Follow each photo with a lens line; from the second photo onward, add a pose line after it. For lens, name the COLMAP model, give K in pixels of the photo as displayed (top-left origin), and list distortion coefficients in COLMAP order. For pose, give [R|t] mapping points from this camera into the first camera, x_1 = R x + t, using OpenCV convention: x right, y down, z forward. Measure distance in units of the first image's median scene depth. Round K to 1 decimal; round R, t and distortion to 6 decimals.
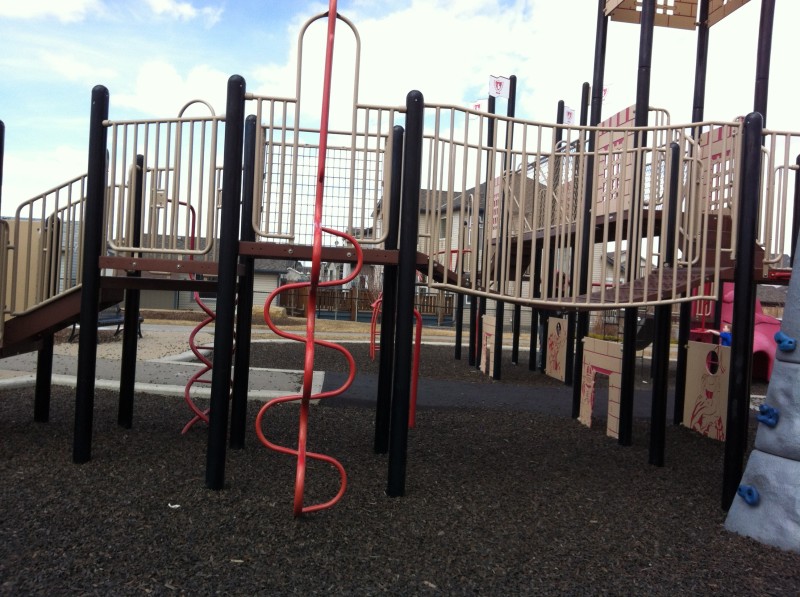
lens RADIAL K [[827.9, 0, 400.0], [0, 827.9, 298.5], [0, 0, 1]] dist [0.130134, -0.019180]
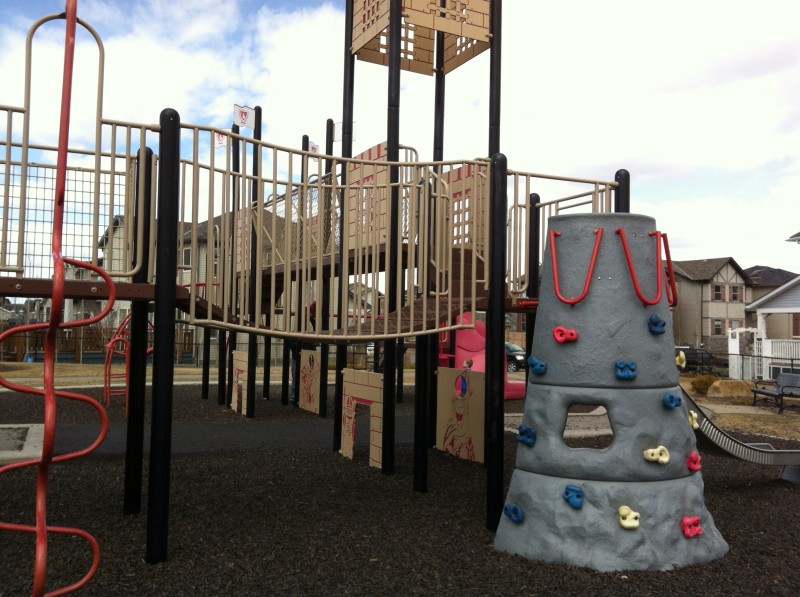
lens RADIAL K [[794.7, 0, 400.0], [0, 794.7, 298.5], [0, 0, 1]] dist [0.108381, -0.104785]
pose [[0.940590, -0.020787, 0.338909, -0.044499], [0.033604, 0.998923, -0.031995, -0.006134], [-0.337879, 0.041483, 0.940275, 0.089429]]
